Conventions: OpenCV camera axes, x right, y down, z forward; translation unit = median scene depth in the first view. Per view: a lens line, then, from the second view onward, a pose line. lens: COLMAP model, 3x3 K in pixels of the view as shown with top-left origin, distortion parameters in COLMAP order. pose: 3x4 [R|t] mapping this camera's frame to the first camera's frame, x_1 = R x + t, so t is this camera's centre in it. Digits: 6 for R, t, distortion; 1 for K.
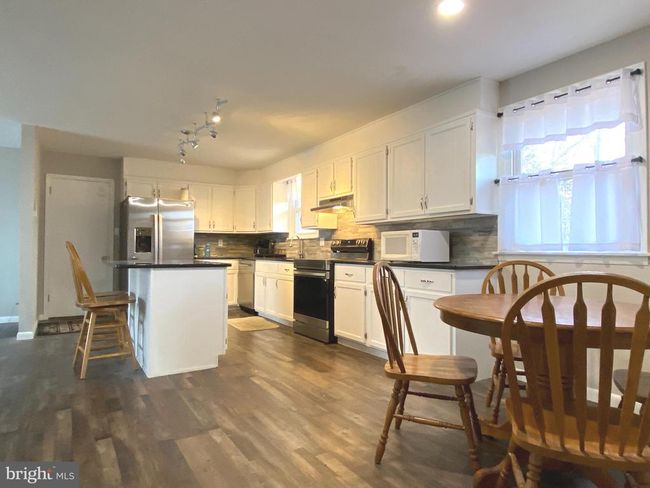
lens RADIAL K [[396.7, 0, 325.0], [0, 396.7, 244.0], [0, 0, 1]] dist [0.036753, -0.001926]
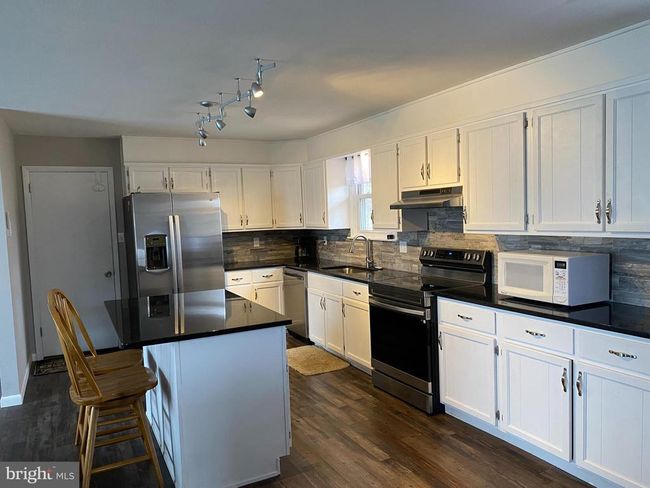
lens RADIAL K [[488.2, 0, 325.0], [0, 488.2, 244.0], [0, 0, 1]] dist [0.065225, -0.003565]
pose [[0.995241, -0.033287, -0.091582, -0.071577], [0.040723, 0.995917, 0.080564, -0.093663], [0.088526, -0.083910, 0.992533, 0.149189]]
